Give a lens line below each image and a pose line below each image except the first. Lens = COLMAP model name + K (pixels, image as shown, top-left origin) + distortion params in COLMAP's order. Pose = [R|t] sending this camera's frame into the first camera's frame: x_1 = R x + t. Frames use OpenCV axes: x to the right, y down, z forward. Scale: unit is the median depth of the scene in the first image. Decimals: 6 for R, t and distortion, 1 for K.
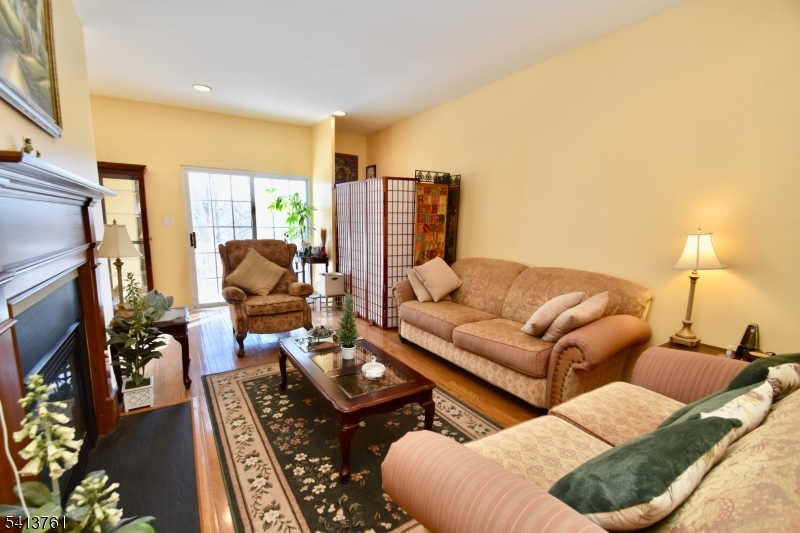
lens RADIAL K [[355.7, 0, 396.1], [0, 355.7, 271.1], [0, 0, 1]] dist [-0.005880, -0.000347]
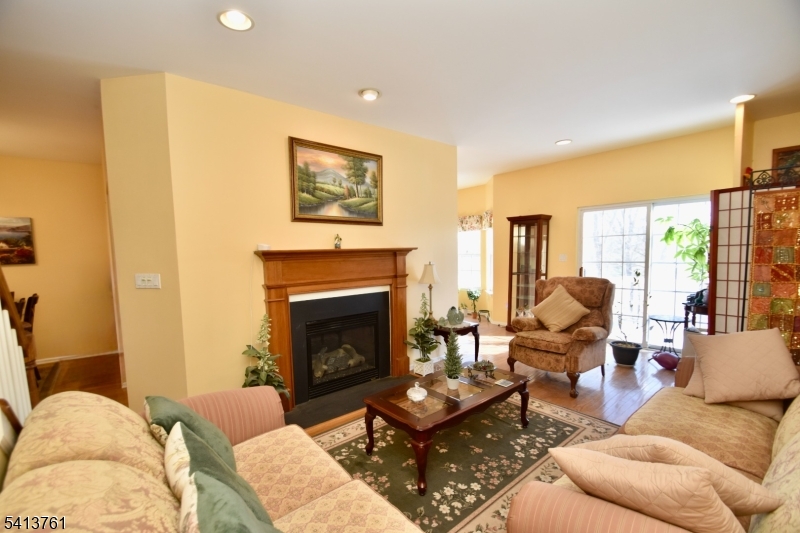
lens RADIAL K [[355.7, 0, 395.5], [0, 355.7, 265.7], [0, 0, 1]] dist [-0.005880, -0.000347]
pose [[0.124232, 0.020676, -0.992038, 0.756244], [-0.108345, 0.994088, 0.007150, -0.102032], [0.986320, 0.106594, 0.125738, 0.514078]]
